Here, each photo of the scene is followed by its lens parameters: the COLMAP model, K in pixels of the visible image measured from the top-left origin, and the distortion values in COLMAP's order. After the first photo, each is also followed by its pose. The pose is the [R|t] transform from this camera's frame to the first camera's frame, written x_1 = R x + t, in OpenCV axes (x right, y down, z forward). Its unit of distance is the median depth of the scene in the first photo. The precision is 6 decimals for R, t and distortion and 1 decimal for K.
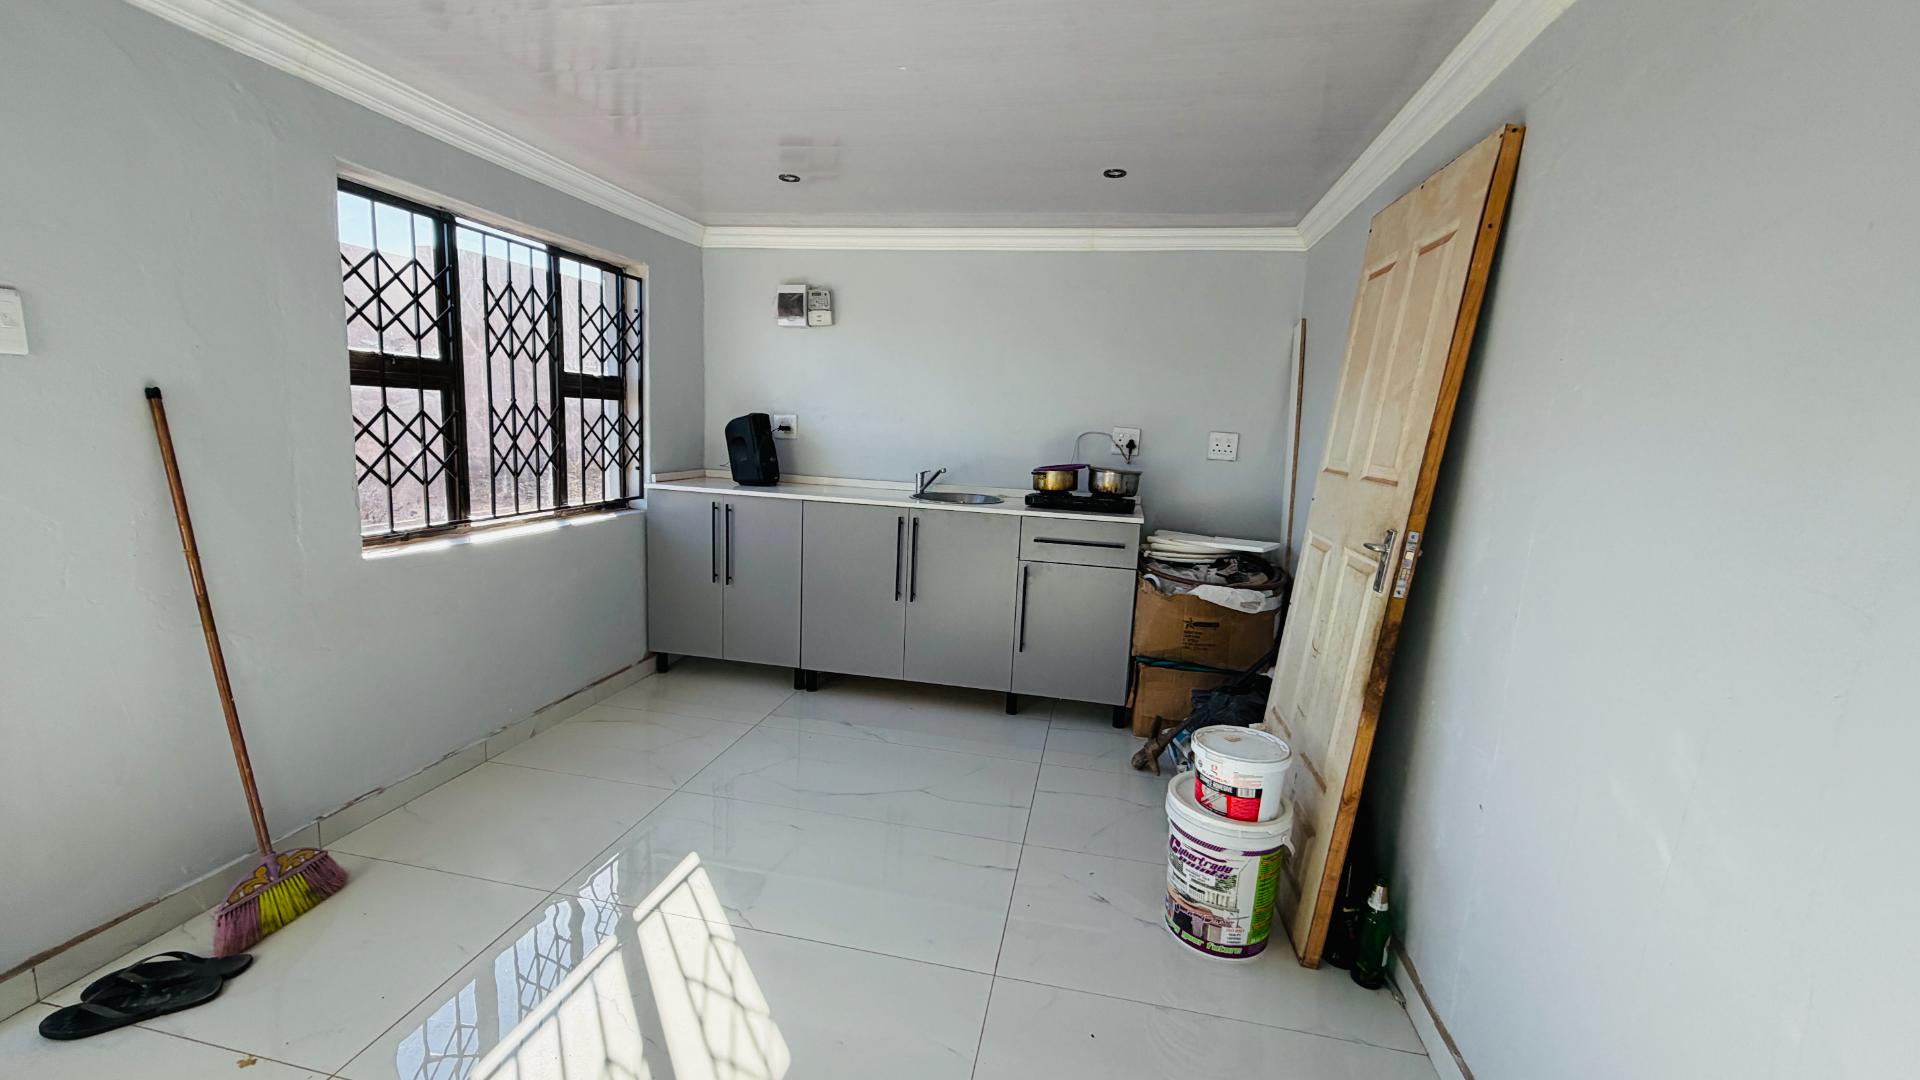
lens RADIAL K [[761.6, 0, 962.5], [0, 761.6, 546.6], [0, 0, 1]] dist [0.000932, 0.000378]
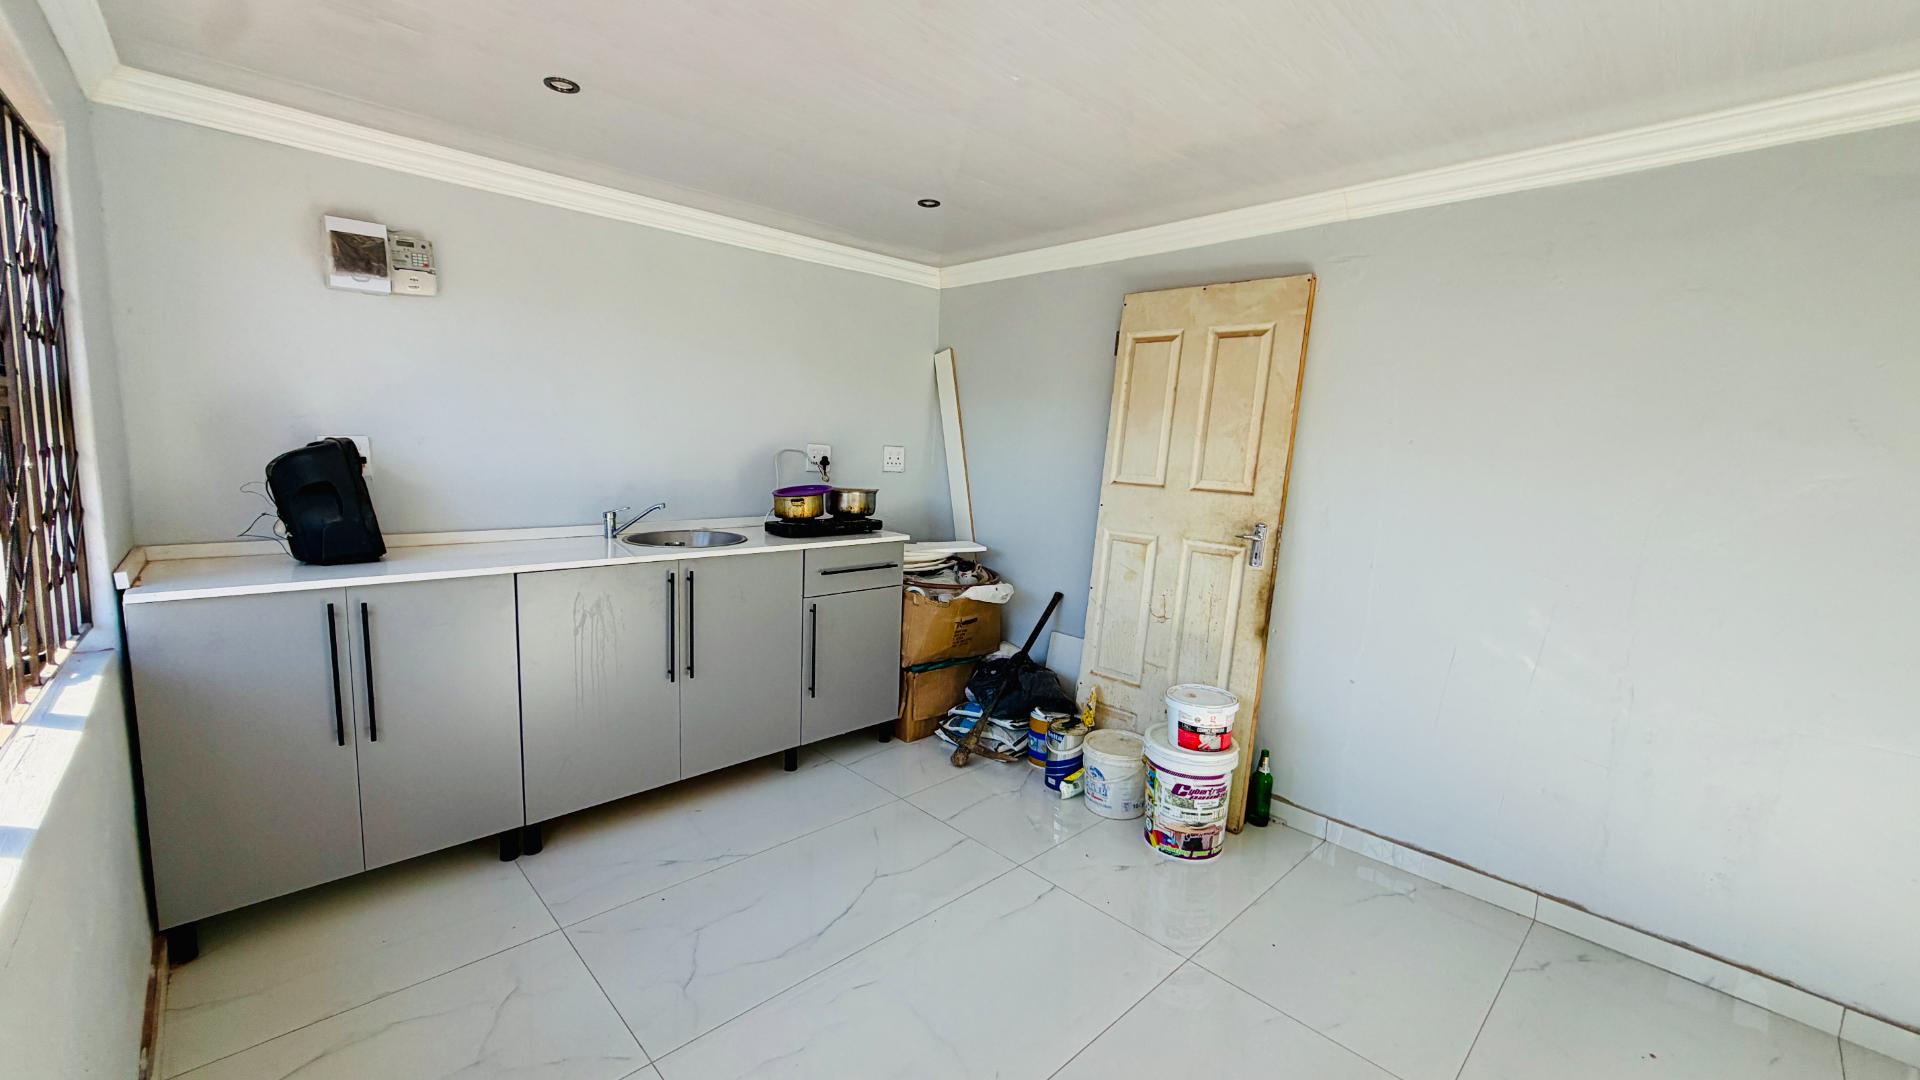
lens RADIAL K [[761.6, 0, 956.3], [0, 761.6, 545.7], [0, 0, 1]] dist [0.000932, 0.000378]
pose [[0.574882, -0.139026, 0.806339, -0.529416], [0.122206, 0.988995, 0.083391, -0.095088], [-0.809059, 0.050600, 0.585546, 0.319618]]
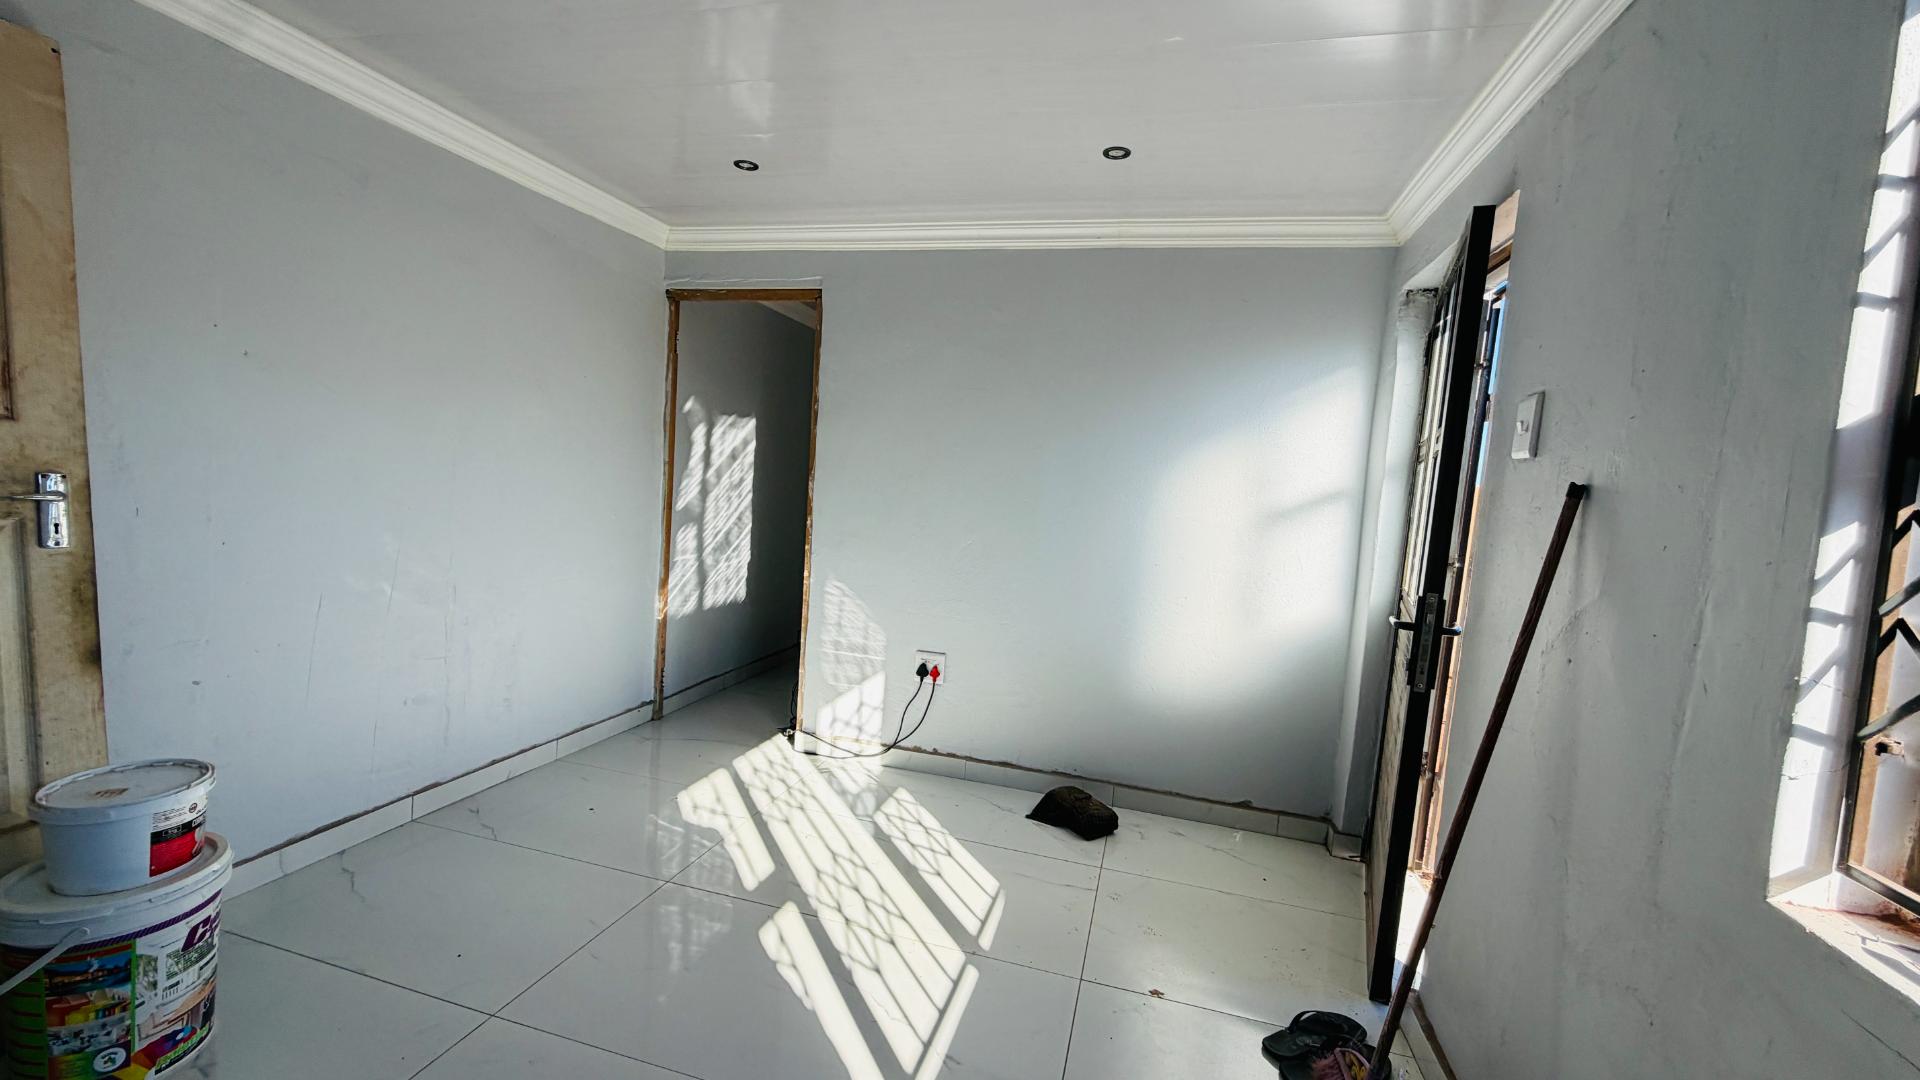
lens RADIAL K [[761.6, 0, 959.0], [0, 761.6, 541.0], [0, 0, 1]] dist [0.000932, 0.000378]
pose [[-0.989876, -0.125570, 0.066166, -0.266508], [-0.106701, 0.965755, 0.236501, -0.136470], [-0.093598, 0.227047, -0.969376, 0.923176]]
